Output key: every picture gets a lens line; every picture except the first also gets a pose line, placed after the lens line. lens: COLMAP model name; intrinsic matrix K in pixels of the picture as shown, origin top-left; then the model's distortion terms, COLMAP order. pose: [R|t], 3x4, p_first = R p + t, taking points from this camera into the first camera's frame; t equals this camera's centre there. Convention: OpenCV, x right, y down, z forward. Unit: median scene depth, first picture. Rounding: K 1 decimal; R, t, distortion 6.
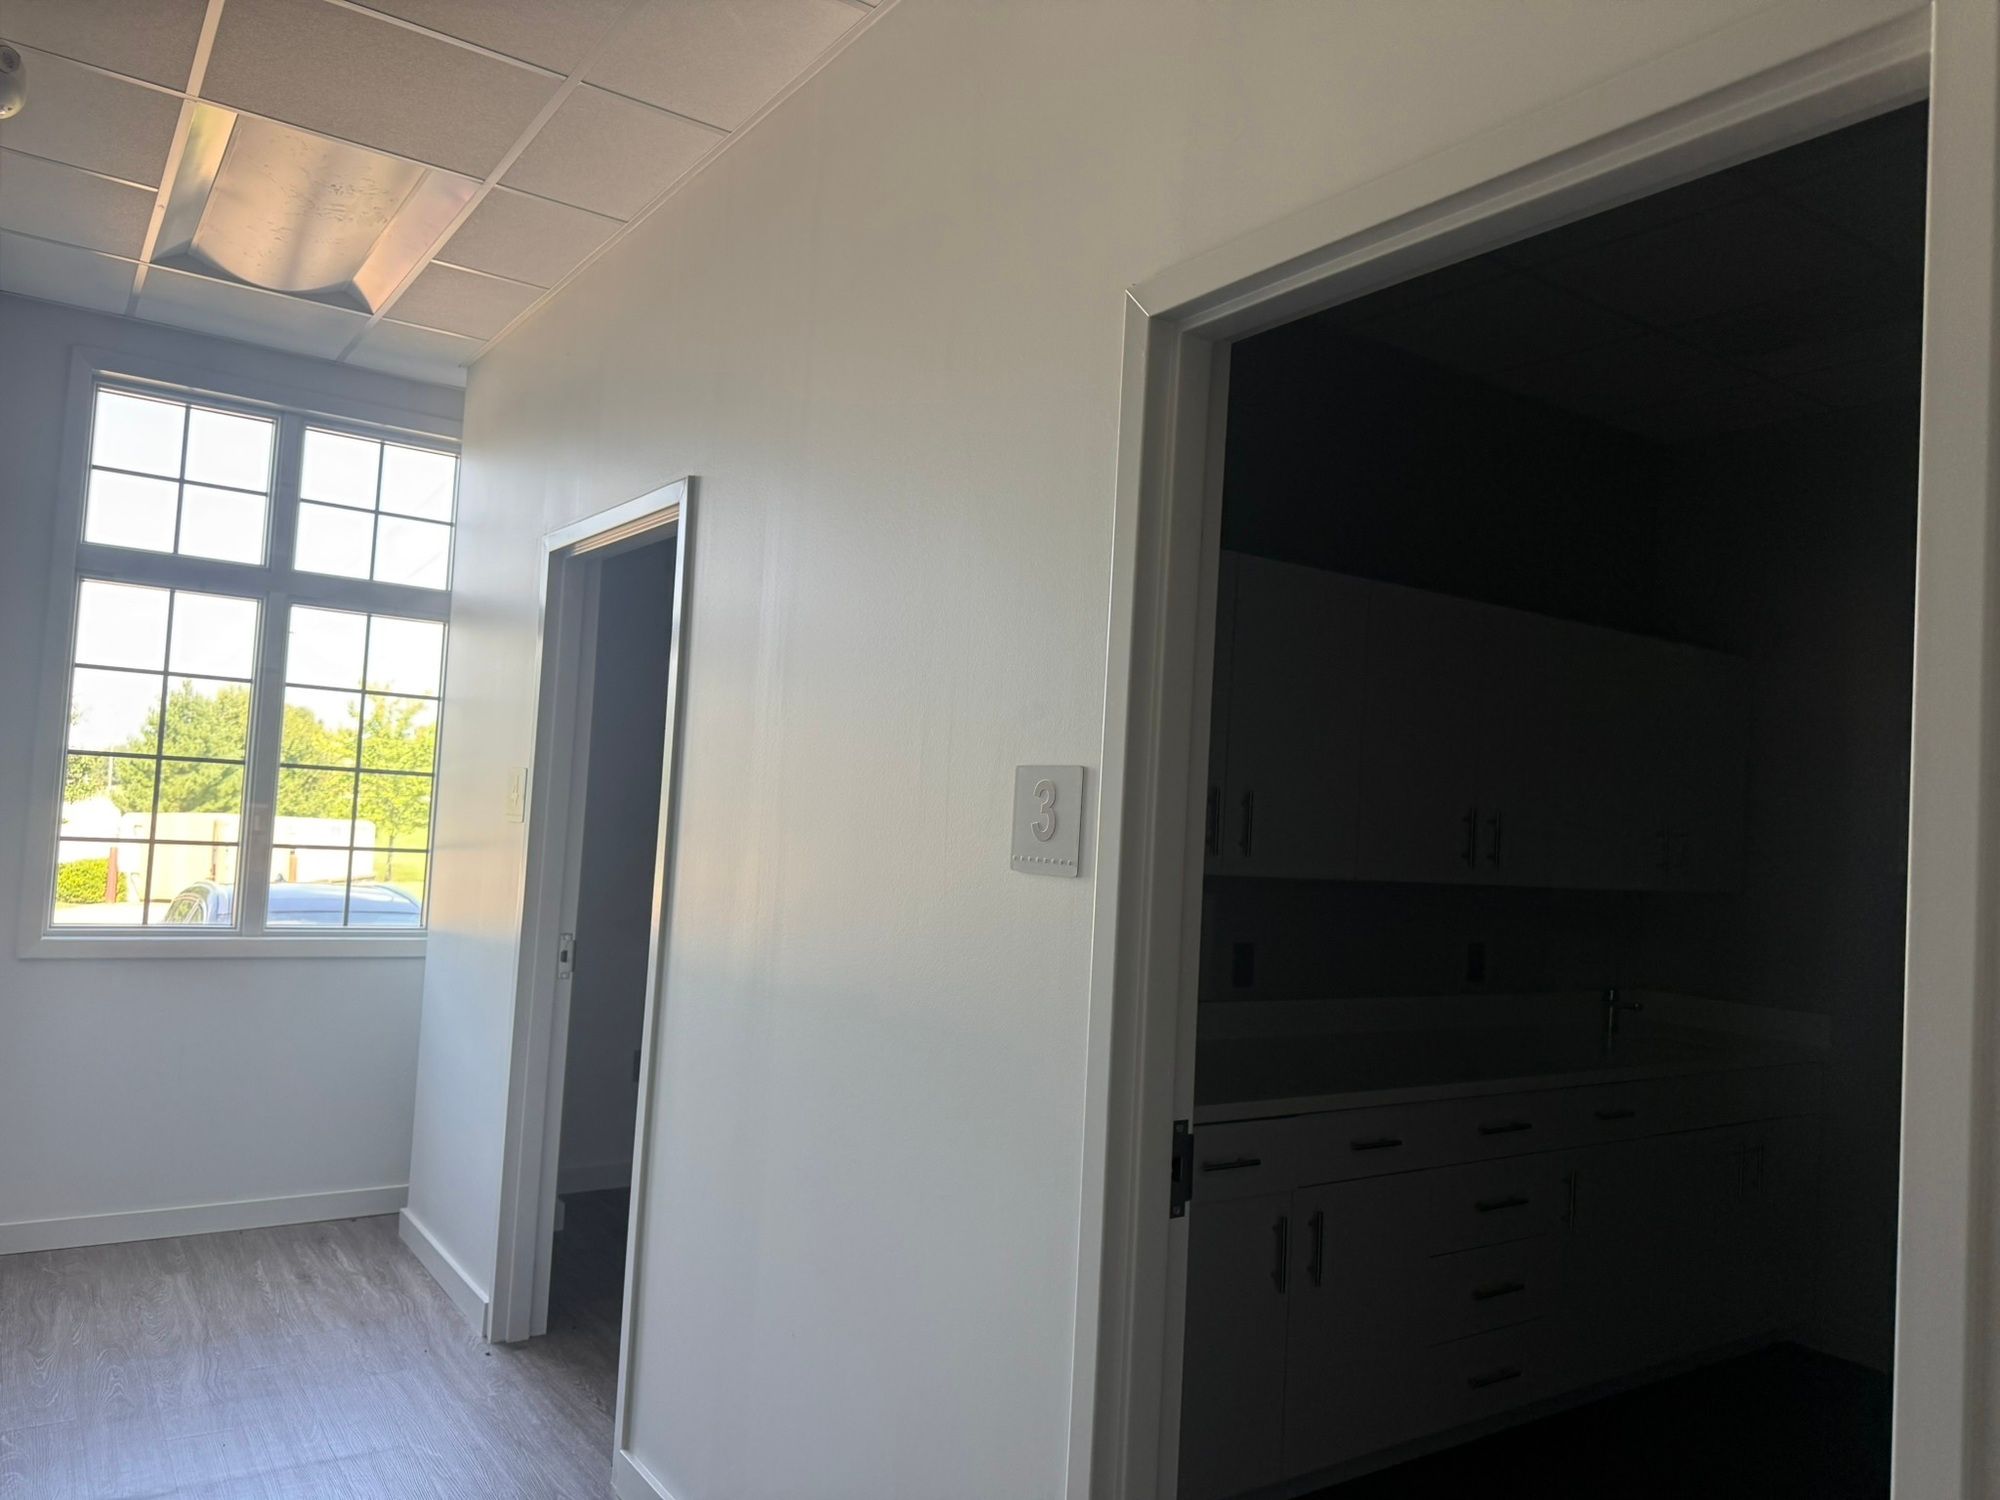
lens RADIAL K [[1409.3, 0, 1000.0], [0, 1409.3, 750.0], [0, 0, 1]] dist [0.005811, 0.000251]
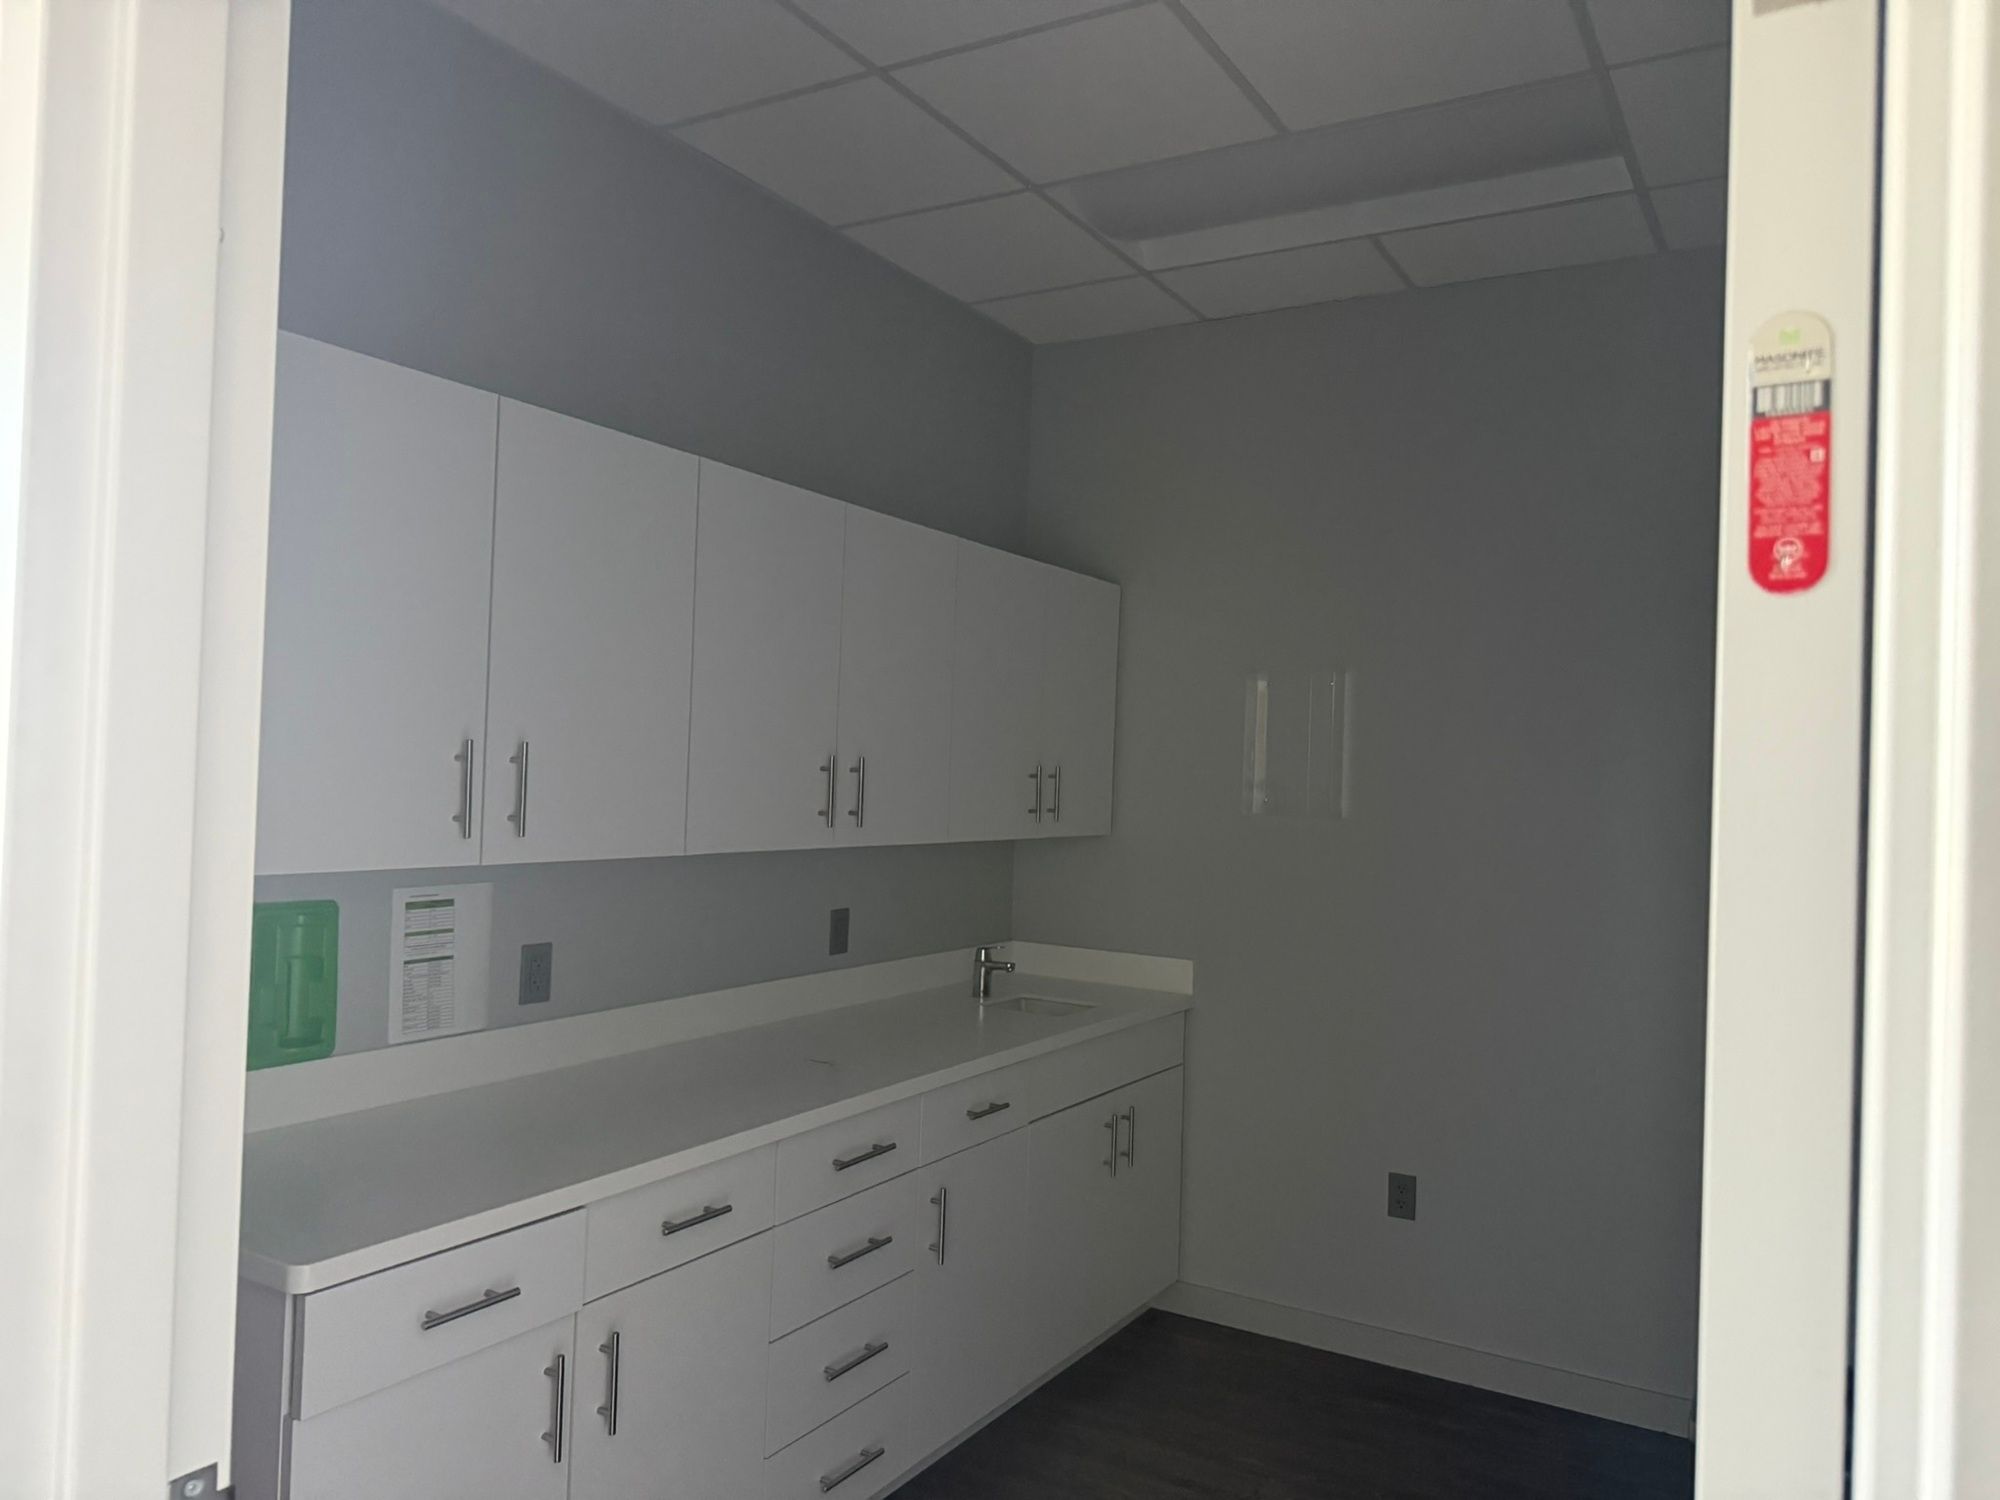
lens RADIAL K [[1409.3, 0, 1000.0], [0, 1409.3, 750.0], [0, 0, 1]] dist [0.005811, 0.000251]
pose [[0.910708, -0.014817, 0.412785, 0.085136], [-0.007866, 0.998553, 0.053197, -0.006006], [-0.412976, -0.051694, 0.909274, 0.212674]]
